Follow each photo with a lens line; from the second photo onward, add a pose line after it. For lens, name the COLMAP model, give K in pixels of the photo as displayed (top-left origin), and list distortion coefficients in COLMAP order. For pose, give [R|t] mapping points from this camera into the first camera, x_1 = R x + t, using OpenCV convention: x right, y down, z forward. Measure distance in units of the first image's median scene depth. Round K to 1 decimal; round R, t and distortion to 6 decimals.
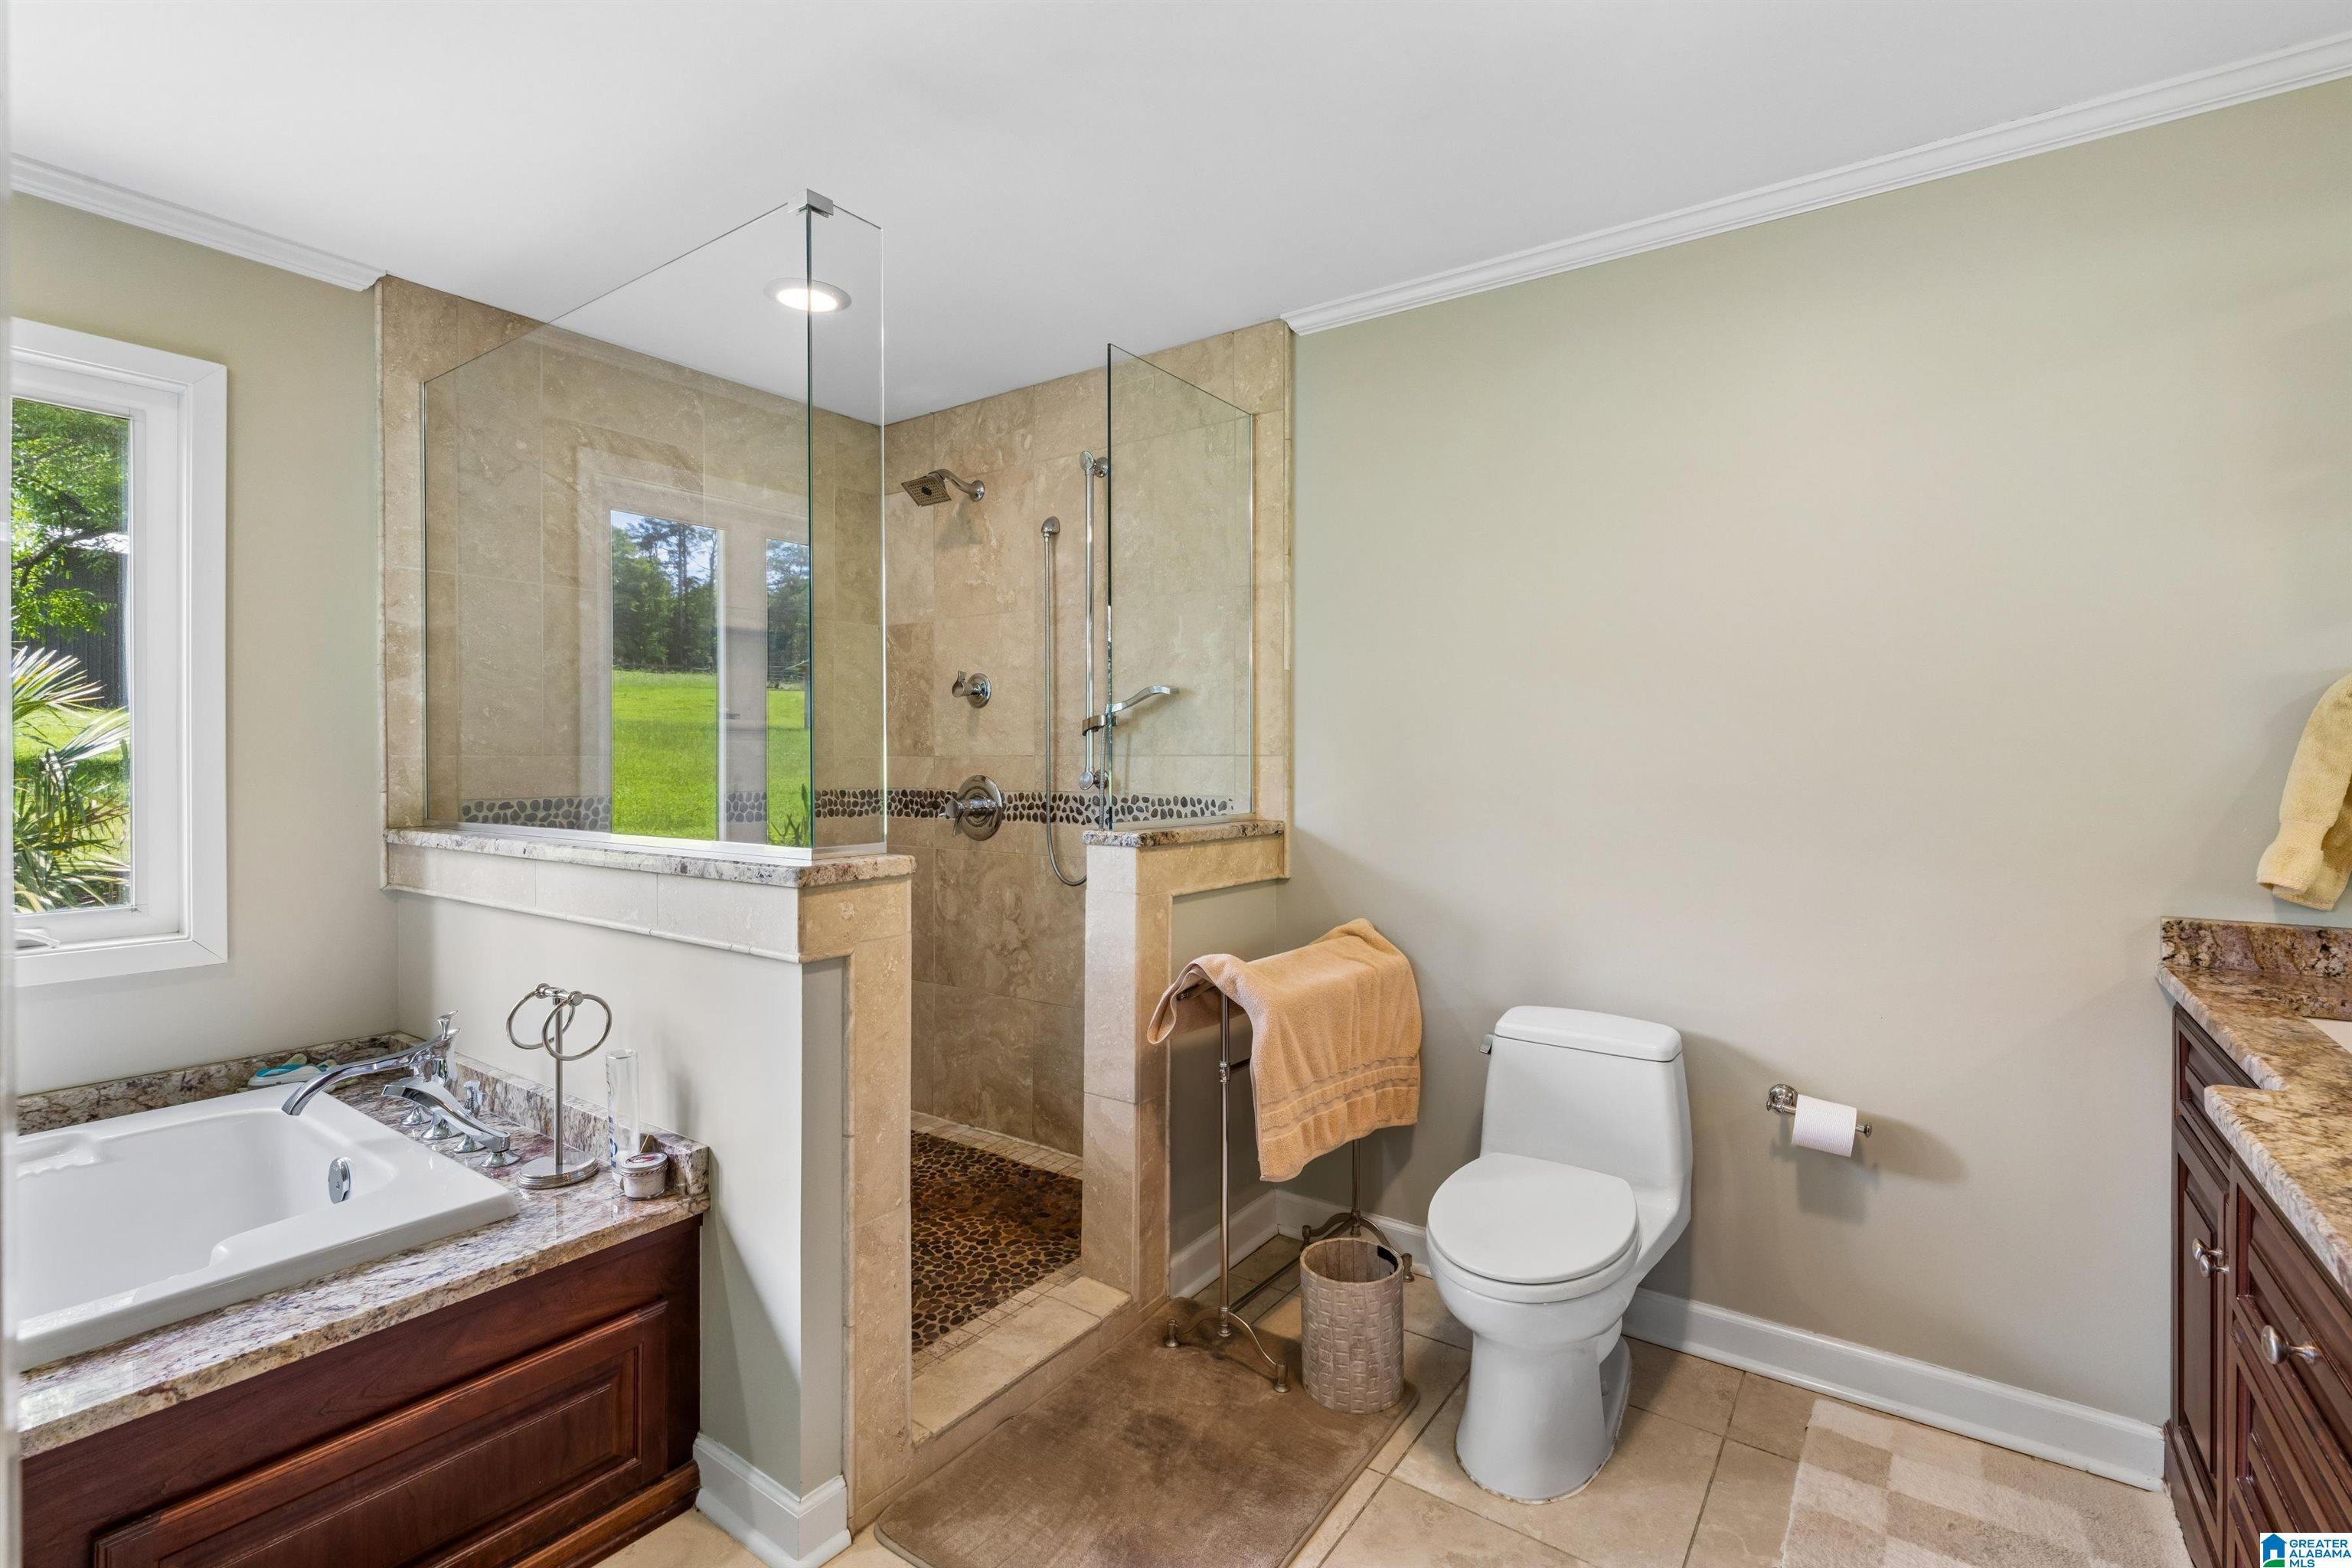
lens RADIAL K [[1067.5, 0, 1183.2], [0, 1067.5, 762.7], [0, 0, 1]] dist [-0.001632, 0.000046]
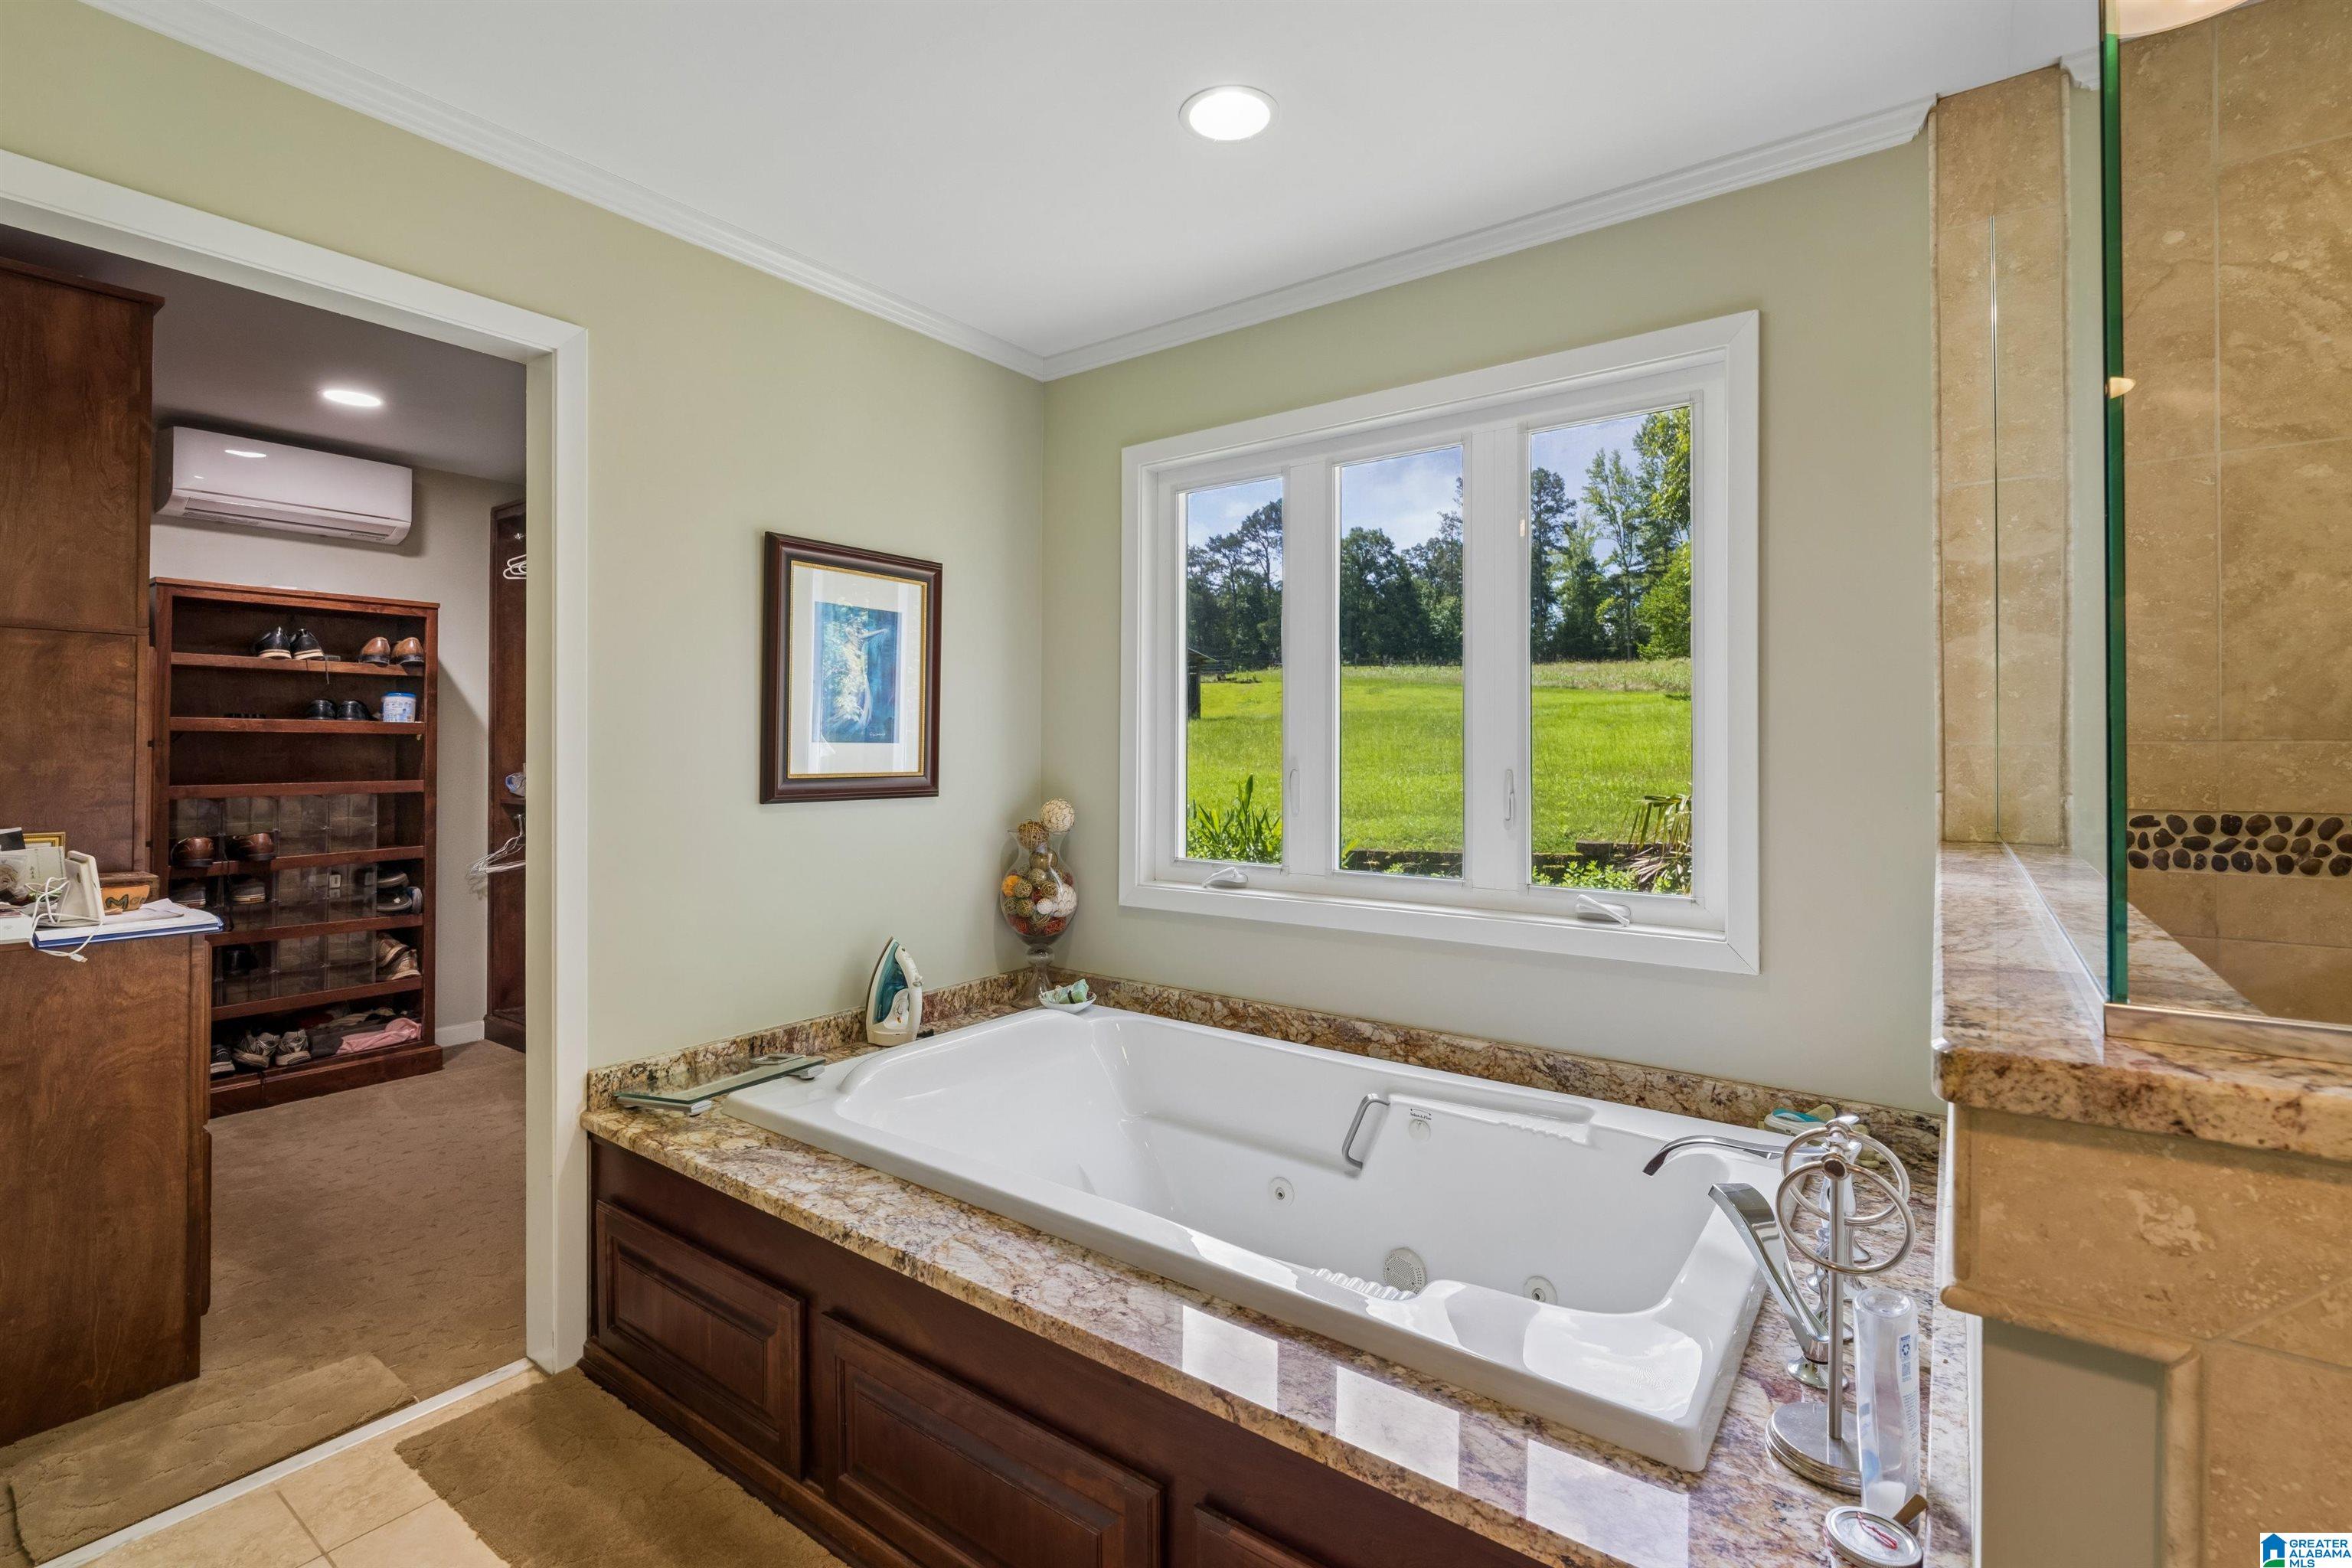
lens RADIAL K [[1074.9, 0, 1173.9], [0, 1074.9, 743.2], [0, 0, 1]] dist [0.001850, 0.000641]
pose [[-0.017732, -0.002710, -0.999839, 0.012674], [-0.001595, 0.999995, -0.002682, -0.003553], [0.999842, 0.001547, -0.017736, 0.479583]]
